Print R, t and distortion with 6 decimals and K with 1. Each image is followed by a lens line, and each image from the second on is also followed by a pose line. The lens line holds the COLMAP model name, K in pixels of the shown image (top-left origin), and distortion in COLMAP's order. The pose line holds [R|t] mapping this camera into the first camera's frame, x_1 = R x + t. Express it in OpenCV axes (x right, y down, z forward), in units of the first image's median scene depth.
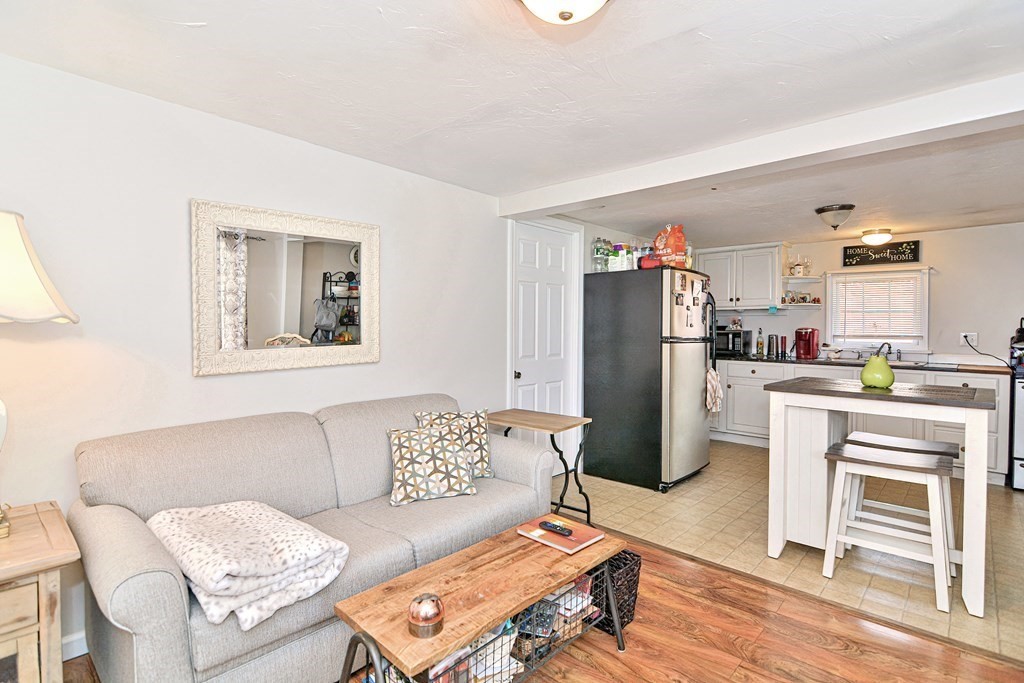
lens RADIAL K [[493.9, 0, 518.6], [0, 493.9, 333.2], [0, 0, 1]] dist [-0.002417, -0.005787]
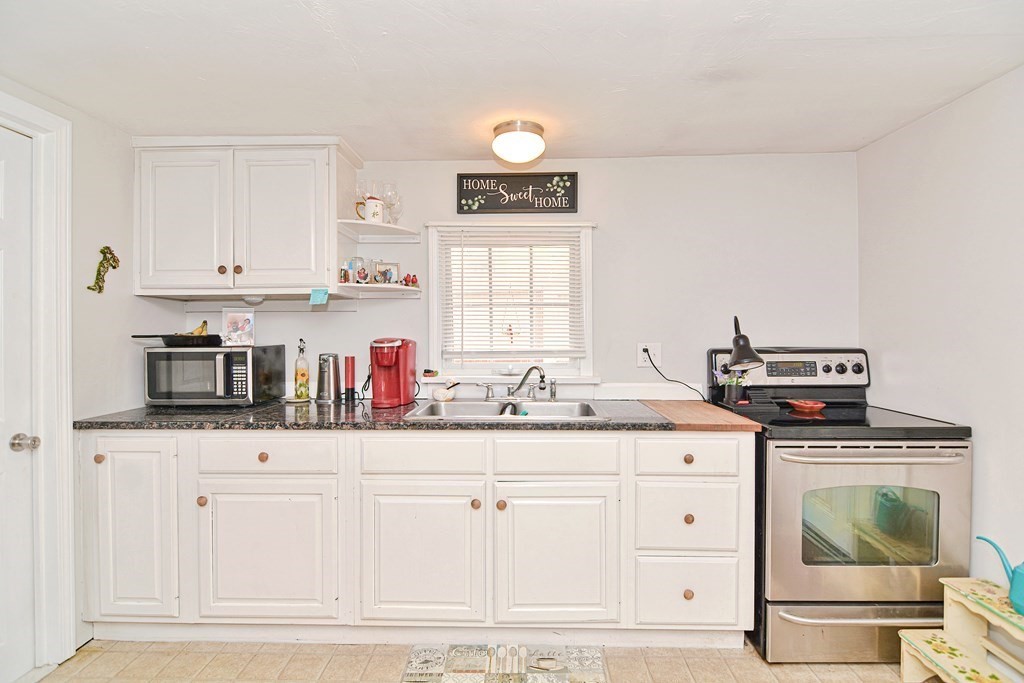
lens RADIAL K [[493.9, 0, 518.6], [0, 493.9, 333.2], [0, 0, 1]] dist [-0.002417, -0.005787]
pose [[0.749079, -0.008939, 0.662420, 0.373758], [0.018148, 0.999811, -0.007030, -0.010112], [-0.662232, 0.017288, 0.749099, 0.587444]]
